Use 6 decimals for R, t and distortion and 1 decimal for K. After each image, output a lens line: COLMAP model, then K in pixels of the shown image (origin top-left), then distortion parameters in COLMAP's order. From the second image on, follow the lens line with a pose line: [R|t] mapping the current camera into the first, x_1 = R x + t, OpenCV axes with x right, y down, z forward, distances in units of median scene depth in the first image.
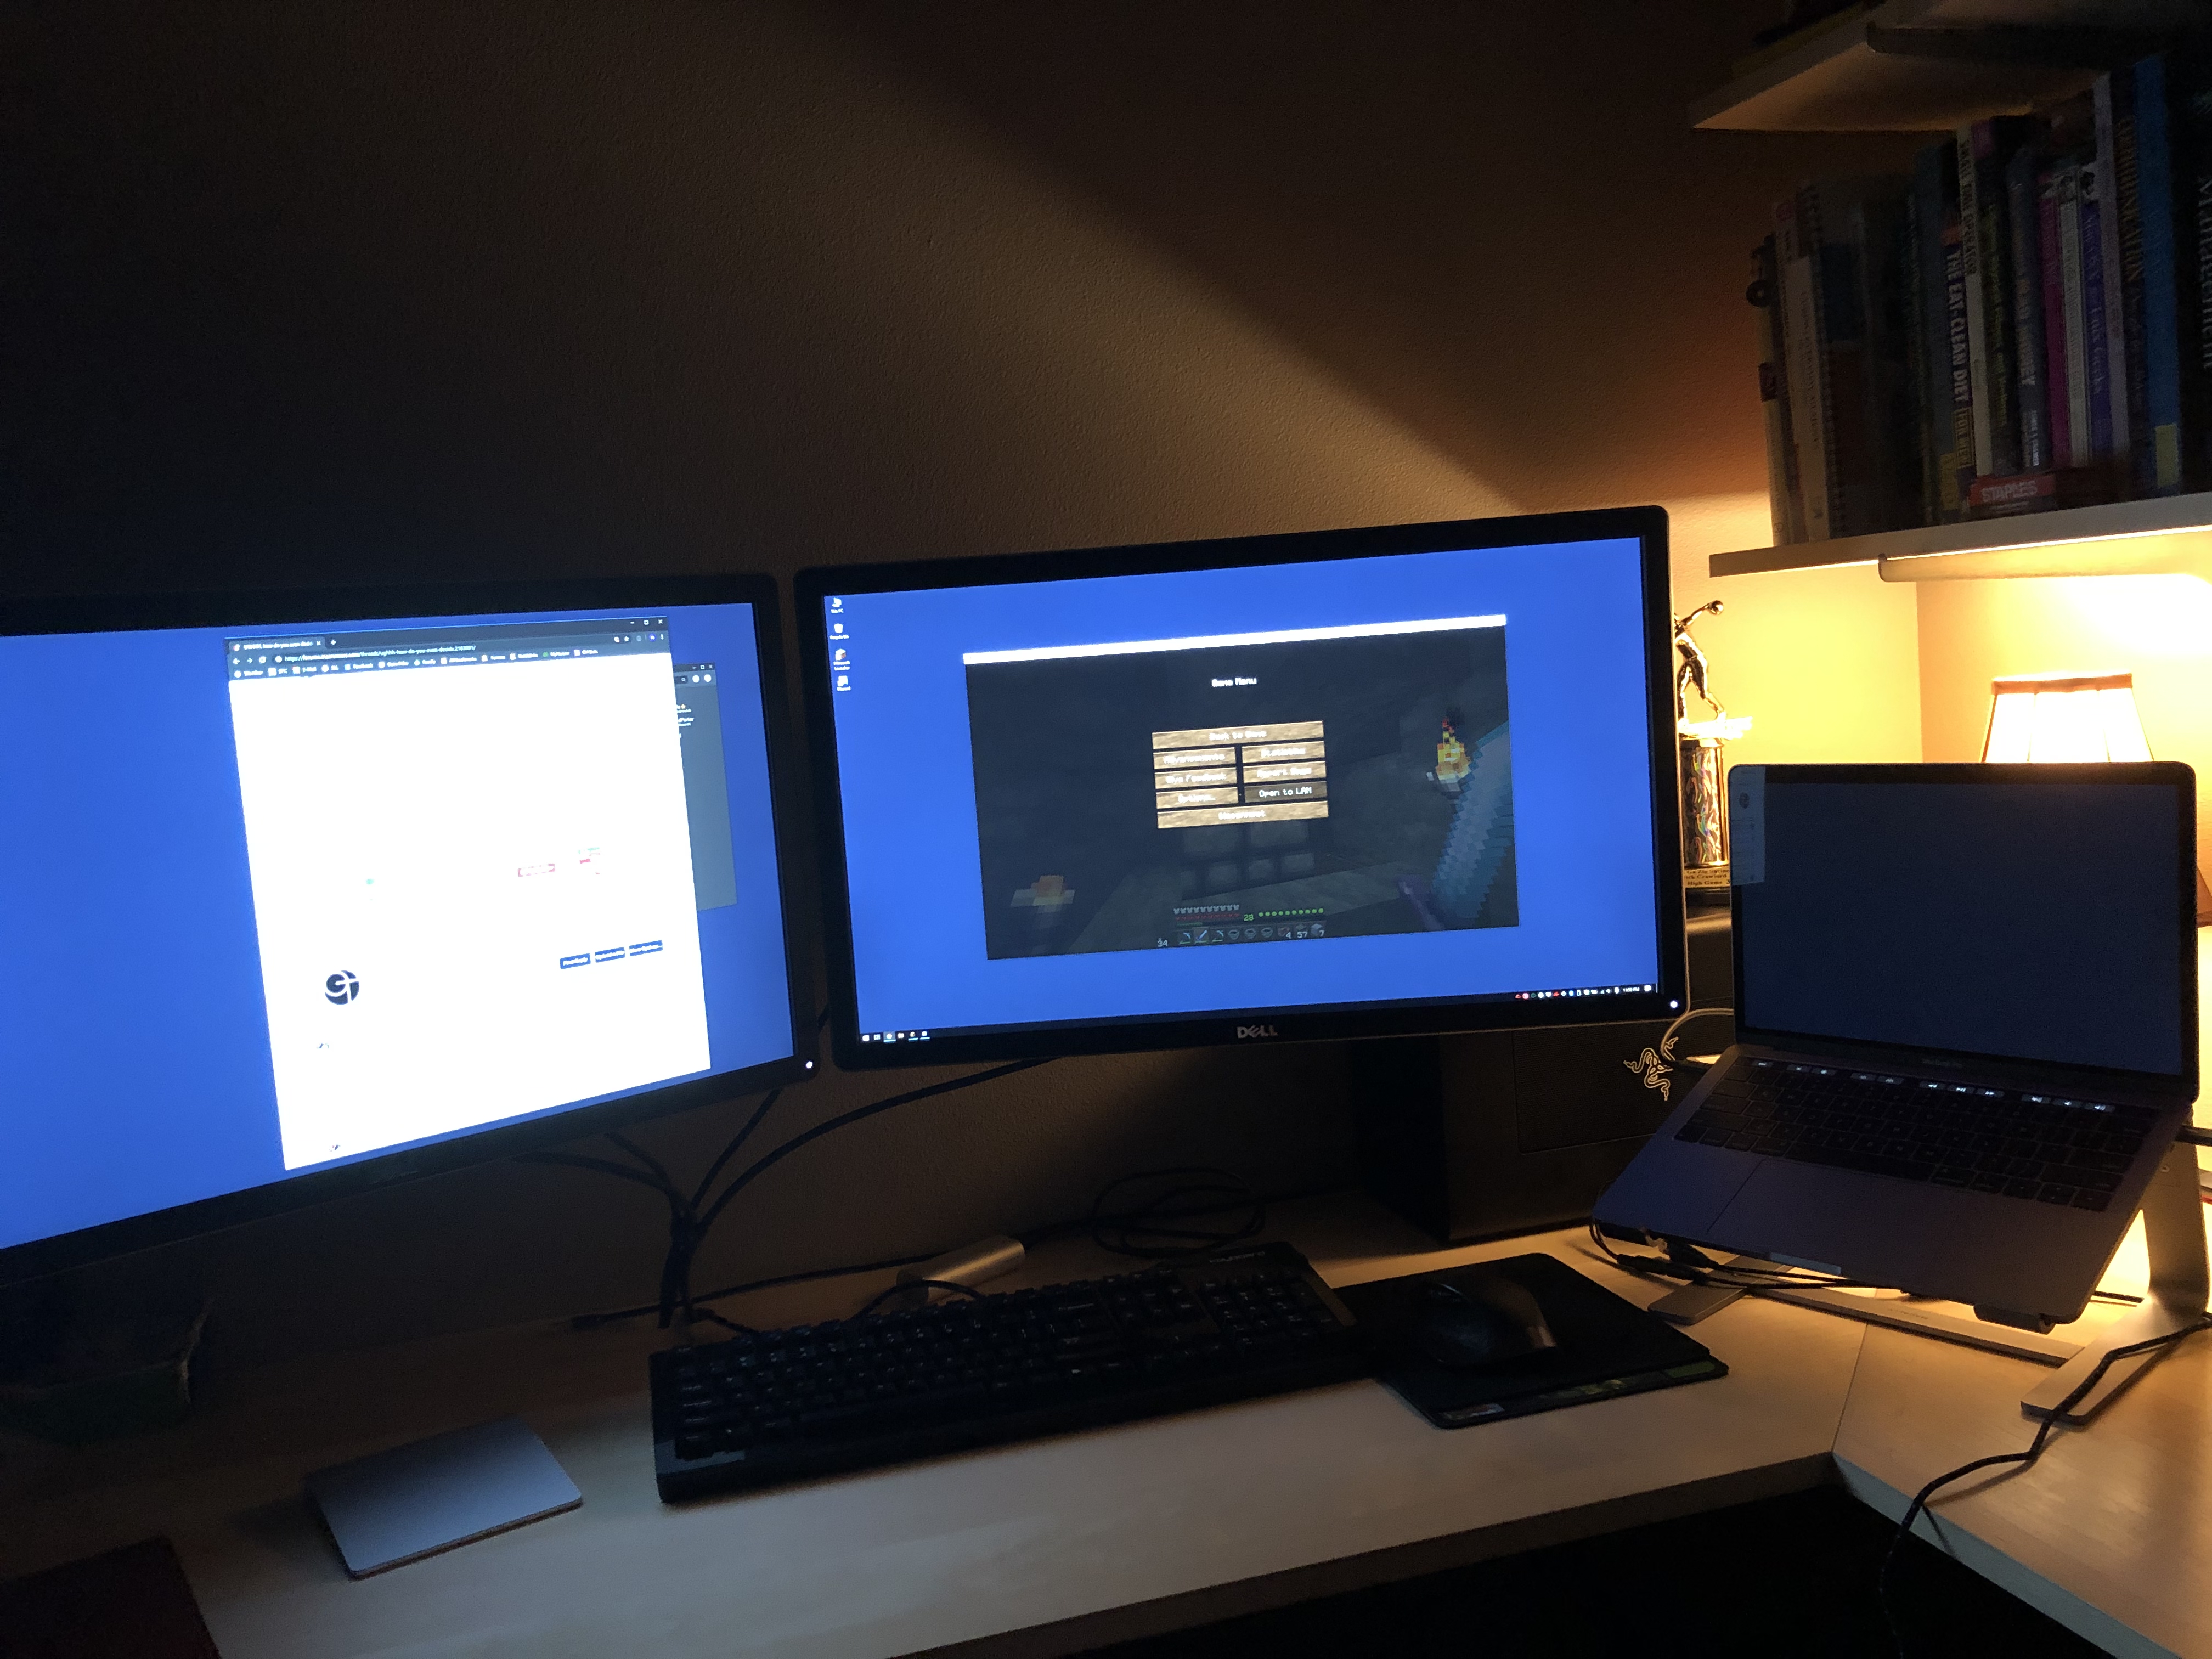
lens RADIAL K [[1878.6, 0, 1102.6], [0, 1878.6, 782.7], [0, 0, 1]] dist [0.006275, -0.002724]
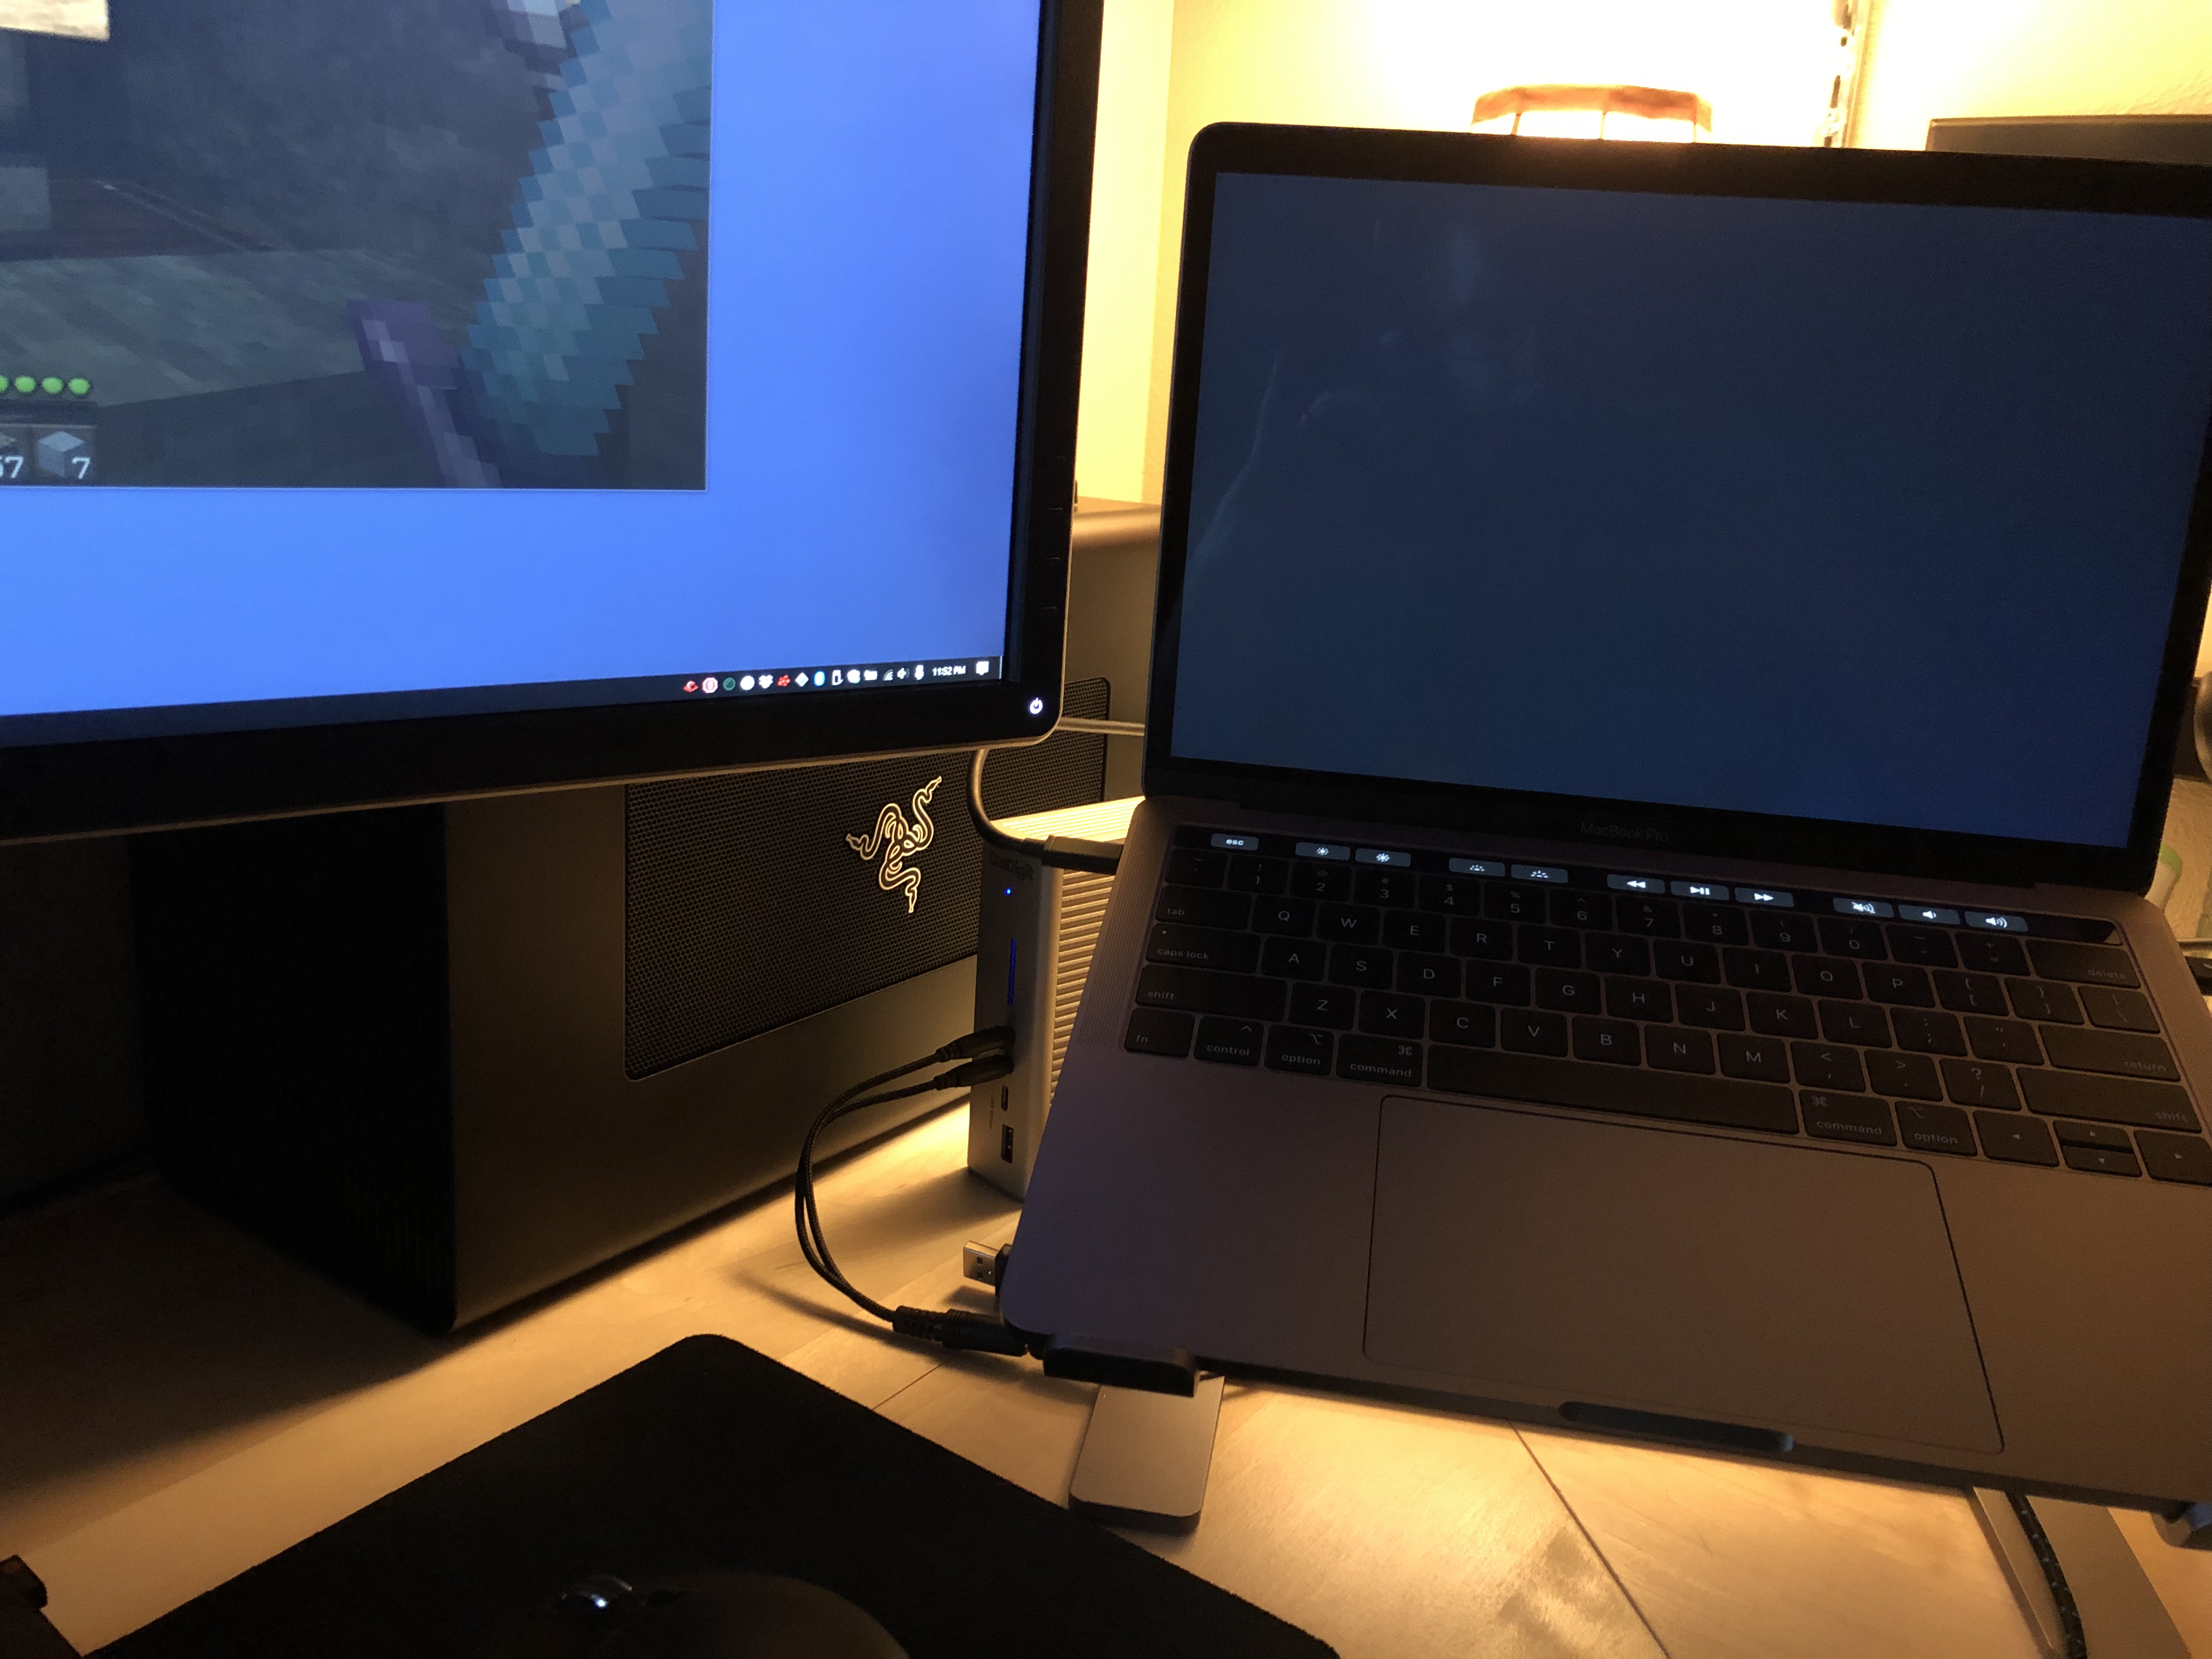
lens RADIAL K [[1878.6, 0, 1102.6], [0, 1878.6, 782.7], [0, 0, 1]] dist [0.006275, -0.002724]
pose [[0.799275, -0.029542, 0.600239, 0.066606], [-0.065197, 0.988633, 0.135474, 0.078050], [-0.597419, -0.147415, 0.788264, 0.666835]]
